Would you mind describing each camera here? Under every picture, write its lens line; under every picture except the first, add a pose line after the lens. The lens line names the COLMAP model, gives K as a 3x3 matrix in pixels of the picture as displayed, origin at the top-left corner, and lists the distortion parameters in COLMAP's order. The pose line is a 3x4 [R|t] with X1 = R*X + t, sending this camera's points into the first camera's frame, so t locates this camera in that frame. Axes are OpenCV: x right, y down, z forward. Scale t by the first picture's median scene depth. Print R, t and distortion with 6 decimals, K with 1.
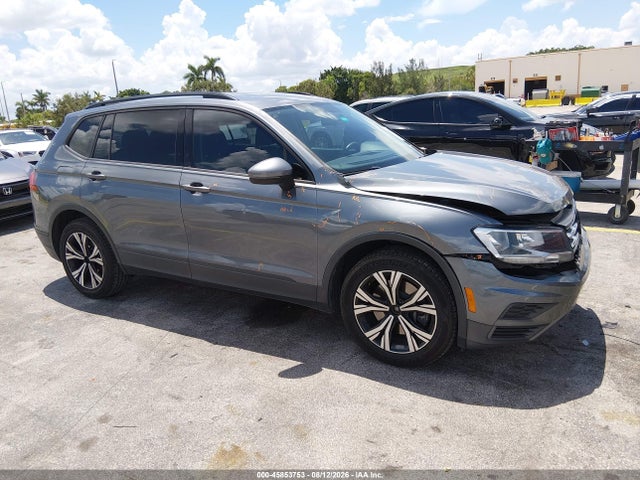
lens RADIAL K [[501.8, 0, 317.0], [0, 501.8, 240.1], [0, 0, 1]] dist [0.104099, -0.200140]
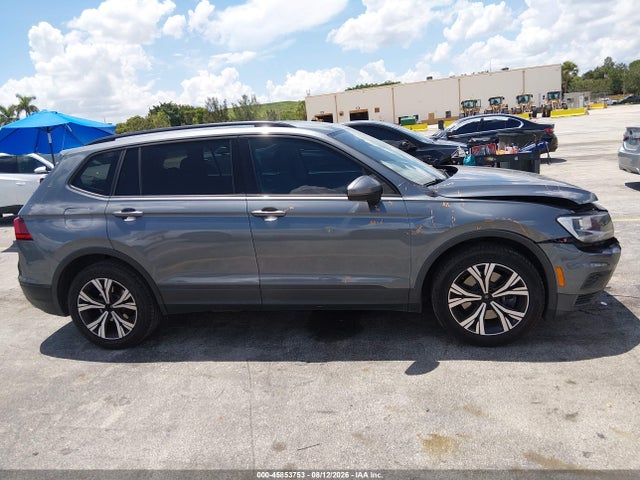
lens RADIAL K [[501.8, 0, 317.0], [0, 501.8, 240.1], [0, 0, 1]] dist [0.104099, -0.200140]
pose [[0.938634, -0.106101, 0.328190, -0.418328], [0.127137, 0.990942, -0.043254, 0.006243], [-0.320628, 0.082325, 0.943621, 0.013470]]
